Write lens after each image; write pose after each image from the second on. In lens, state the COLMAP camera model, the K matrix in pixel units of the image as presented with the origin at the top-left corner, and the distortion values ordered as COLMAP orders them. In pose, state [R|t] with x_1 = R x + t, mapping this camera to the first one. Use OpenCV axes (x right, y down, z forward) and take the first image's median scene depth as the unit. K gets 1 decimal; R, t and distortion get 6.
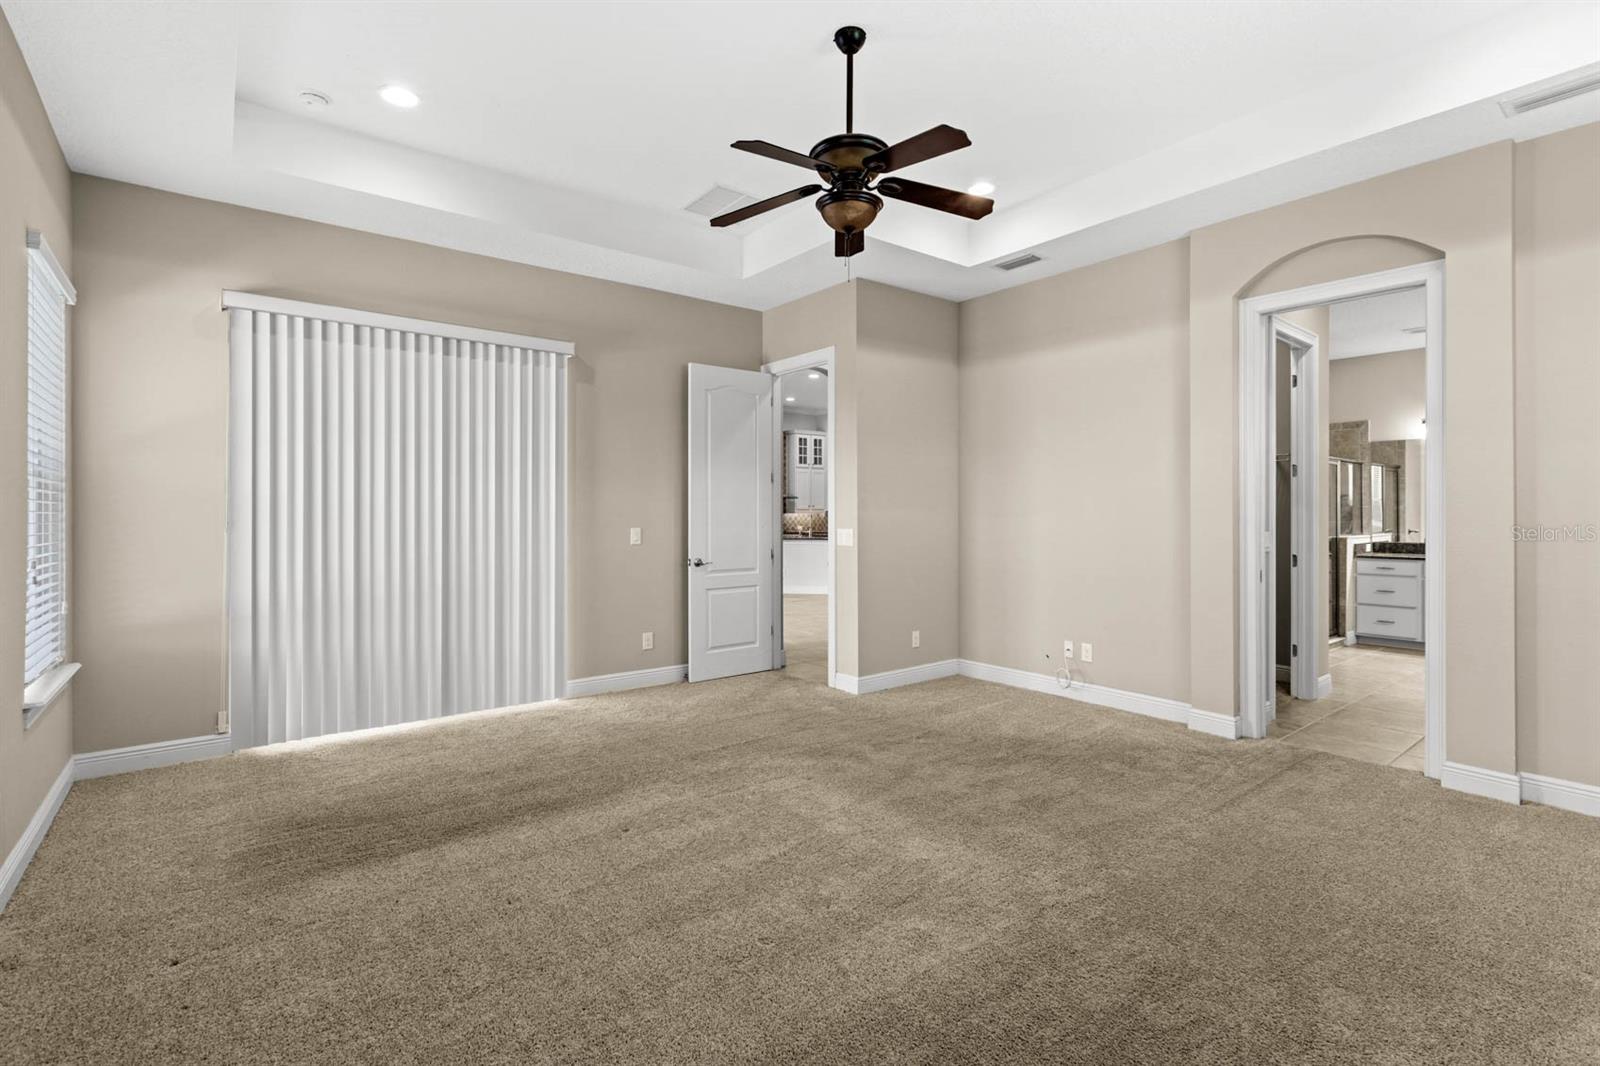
lens RADIAL K [[735.7, 0, 794.9], [0, 735.7, 518.0], [0, 0, 1]] dist [0.003188, -0.000344]
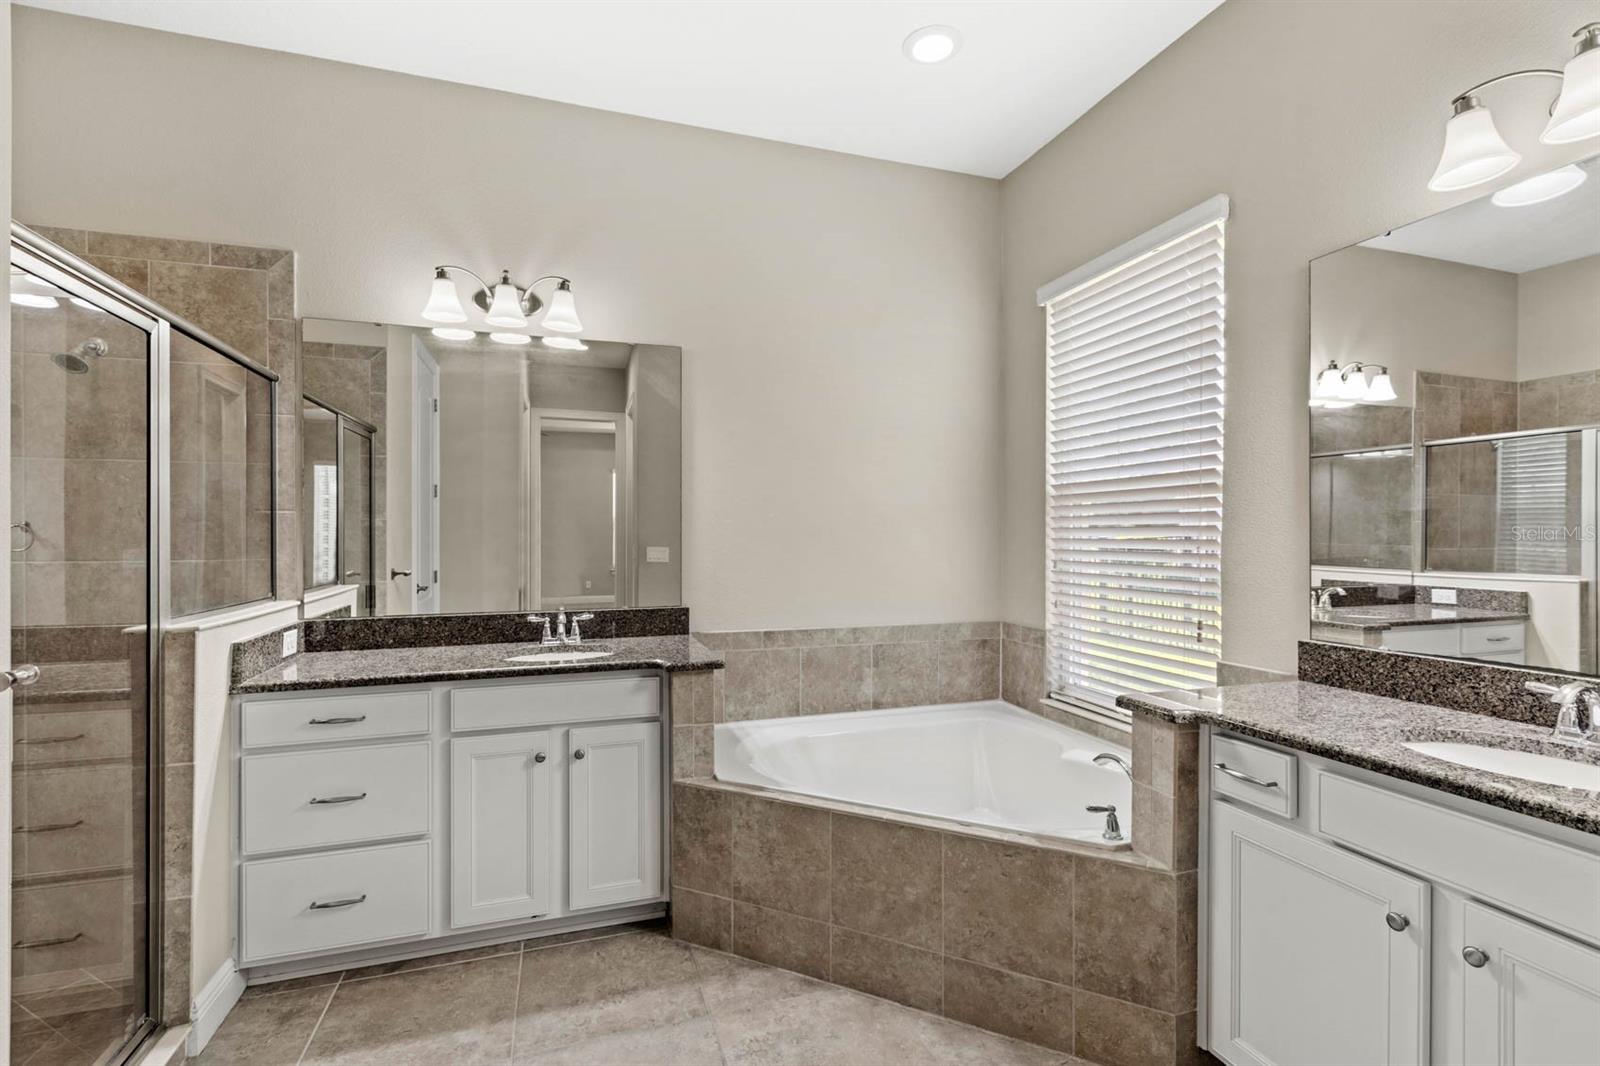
lens RADIAL K [[735.7, 0, 798.2], [0, 735.7, 538.3], [0, 0, 1]] dist [0.003188, -0.000344]
pose [[0.347928, 0.002257, 0.937519, 0.555164], [0.001387, 0.999995, -0.002922, -0.003147], [-0.937520, 0.002317, 0.347923, 0.682688]]
